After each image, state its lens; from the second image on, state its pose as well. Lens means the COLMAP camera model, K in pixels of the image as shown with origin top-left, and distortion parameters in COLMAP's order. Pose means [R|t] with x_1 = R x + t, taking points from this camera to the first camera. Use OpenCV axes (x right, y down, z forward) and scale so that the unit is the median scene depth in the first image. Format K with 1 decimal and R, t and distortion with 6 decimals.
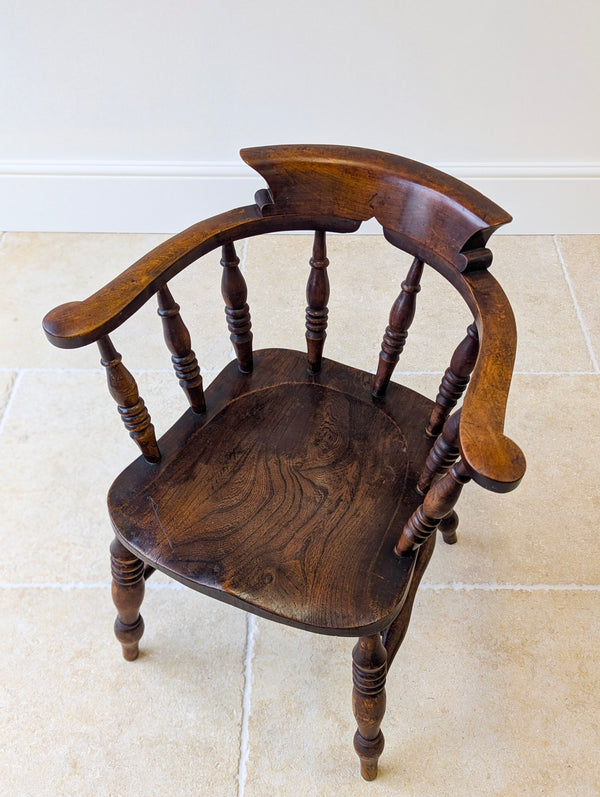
lens RADIAL K [[854.9, 0, 314.4], [0, 854.9, 389.8], [0, 0, 1]] dist [0.040171, 0.000000]
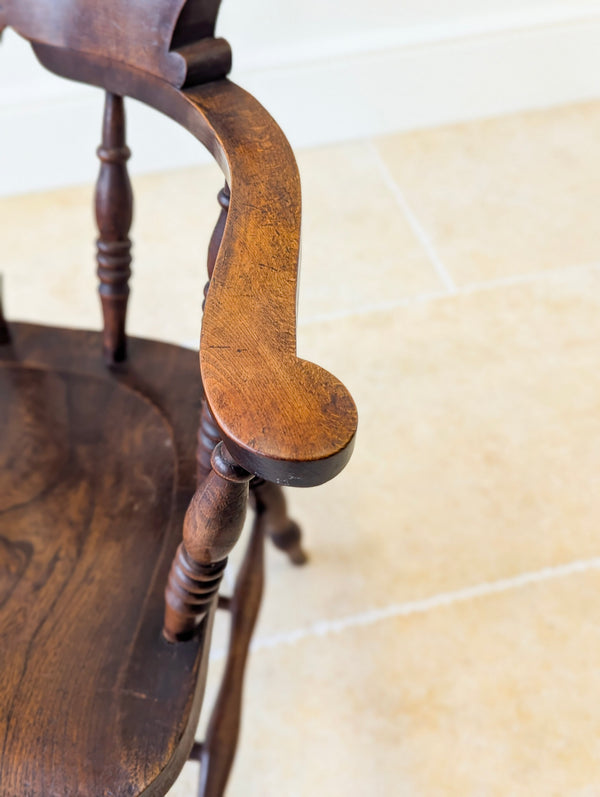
lens RADIAL K [[869.8, 0, 304.7], [0, 869.8, 402.6], [0, 0, 1]] dist [0.021504, 0.000000]
pose [[0.968304, -0.203507, 0.144817, 0.108791], [0.202554, 0.979036, 0.021449, 0.047188], [-0.146146, 0.008564, 0.989226, 0.389549]]
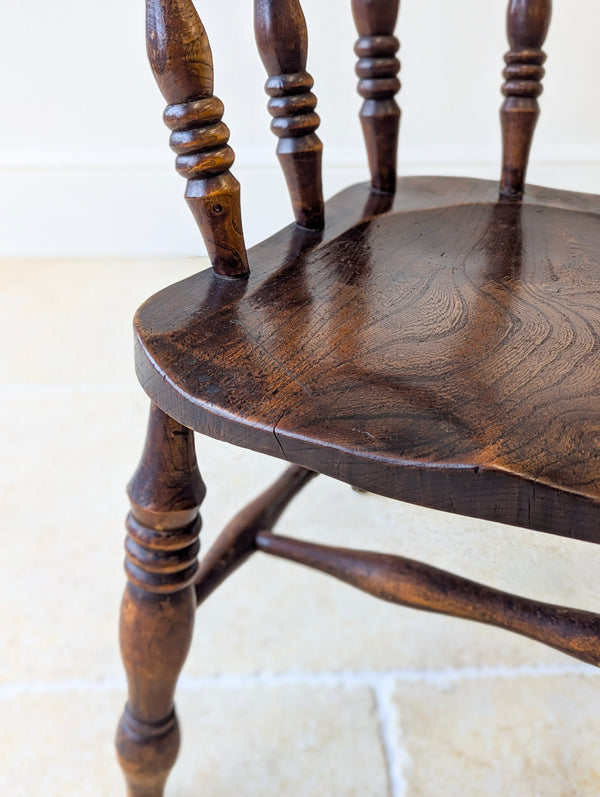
lens RADIAL K [[854.9, 0, 304.4], [0, 854.9, 377.7], [0, 0, 1]] dist [0.040171, 0.000000]
pose [[0.998867, -0.024173, 0.041002, -0.156498], [0.035012, 0.956715, -0.288911, 0.241740], [-0.032244, 0.290019, 0.956477, 0.541281]]
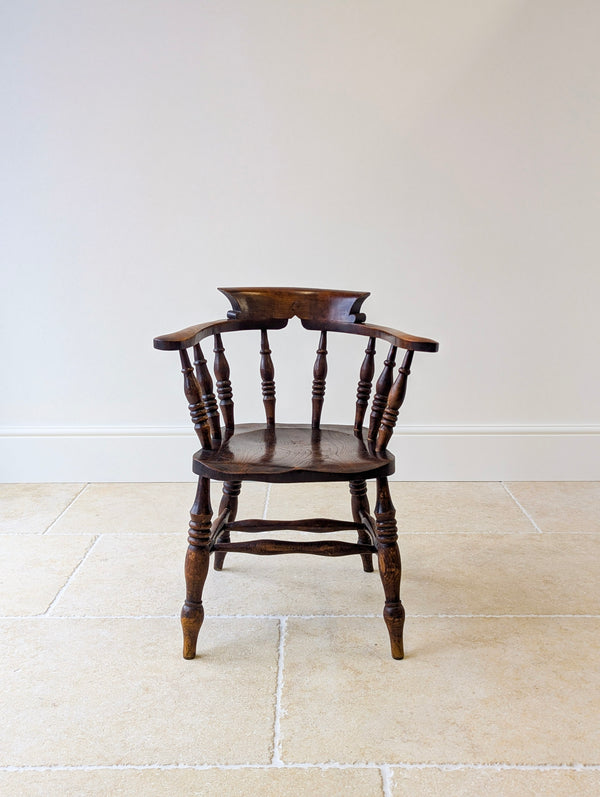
lens RADIAL K [[854.9, 0, 308.6], [0, 854.9, 382.0], [0, 0, 1]] dist [0.040171, 0.000000]
pose [[0.999963, -0.007476, 0.004155, -0.042385], [0.008493, 0.810275, -0.585988, 0.820836], [0.001014, 0.586002, 0.810309, -0.292578]]
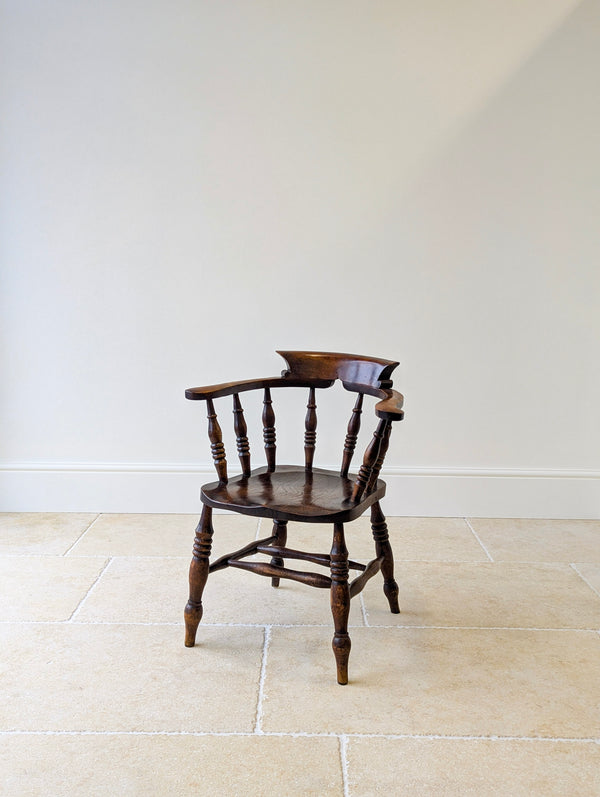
lens RADIAL K [[854.9, 0, 311.3], [0, 854.9, 385.0], [0, 0, 1]] dist [0.040171, 0.000000]
pose [[0.999903, 0.010112, 0.009617, -0.014422], [-0.001982, 0.785056, -0.619422, 0.994656], [-0.013813, 0.619343, 0.784999, -0.566602]]
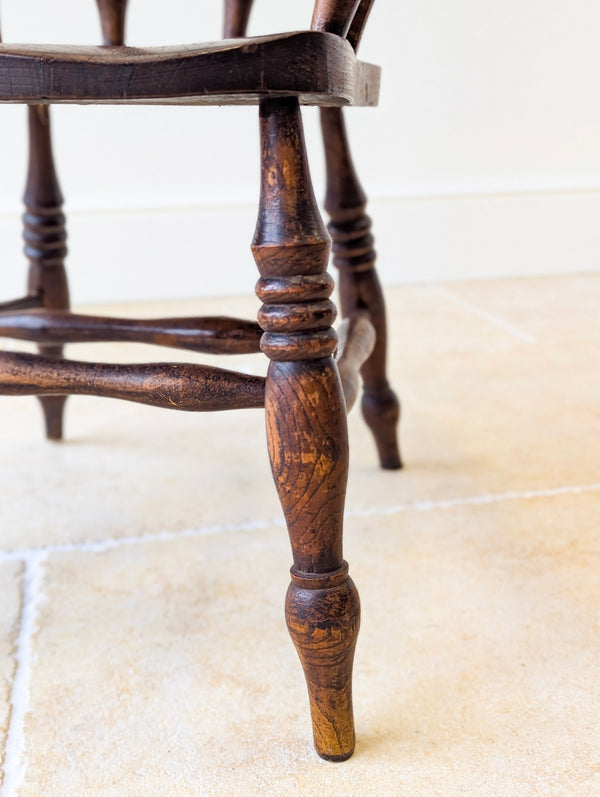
lens RADIAL K [[945.3, 0, 313.9], [0, 945.3, 395.6], [0, 0, 1]] dist [0.032414, 0.000000]
pose [[0.973435, -0.089517, 0.210740, -0.025500], [0.179064, 0.871237, -0.457037, 0.505216], [-0.142692, 0.482632, 0.864121, 0.540473]]
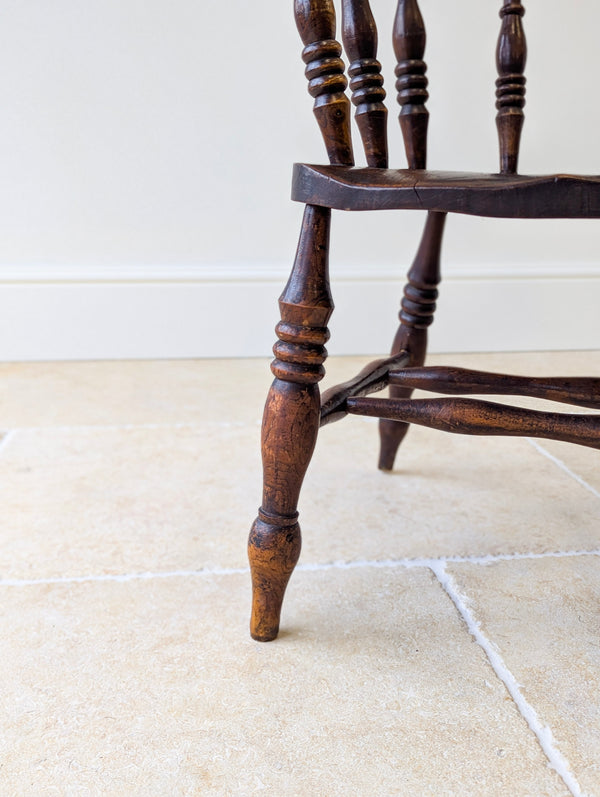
lens RADIAL K [[854.9, 0, 300.0], [0, 854.9, 397.8], [0, 0, 1]] dist [0.040171, 0.000000]
pose [[0.990960, -0.031429, 0.130421, -0.283992], [0.094104, 0.855722, -0.508807, 0.507171], [-0.095613, 0.516481, 0.850944, 0.504016]]
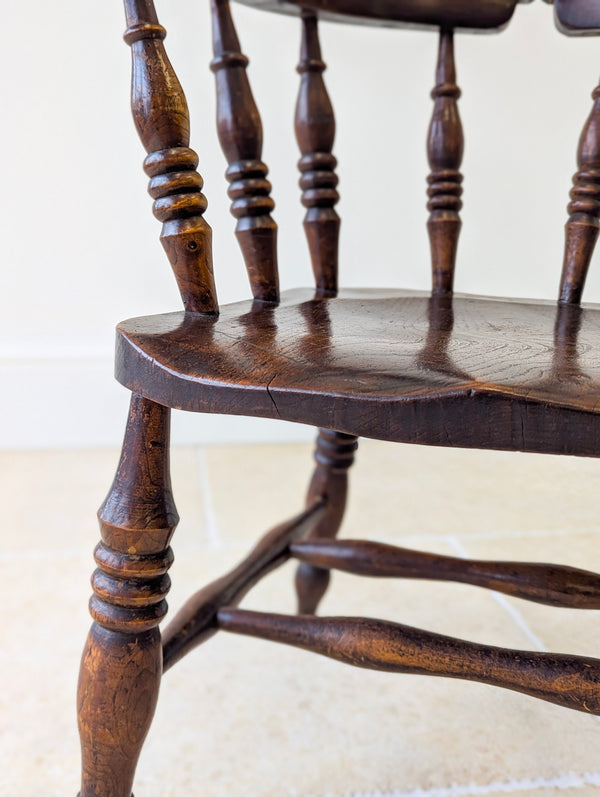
lens RADIAL K [[854.9, 0, 290.3], [0, 854.9, 396.3], [0, 0, 1]] dist [0.040171, 0.000000]
pose [[0.988835, -0.022369, 0.147324, -0.193747], [0.098715, 0.838942, -0.535193, 0.344138], [-0.111625, 0.543761, 0.831784, 0.579583]]
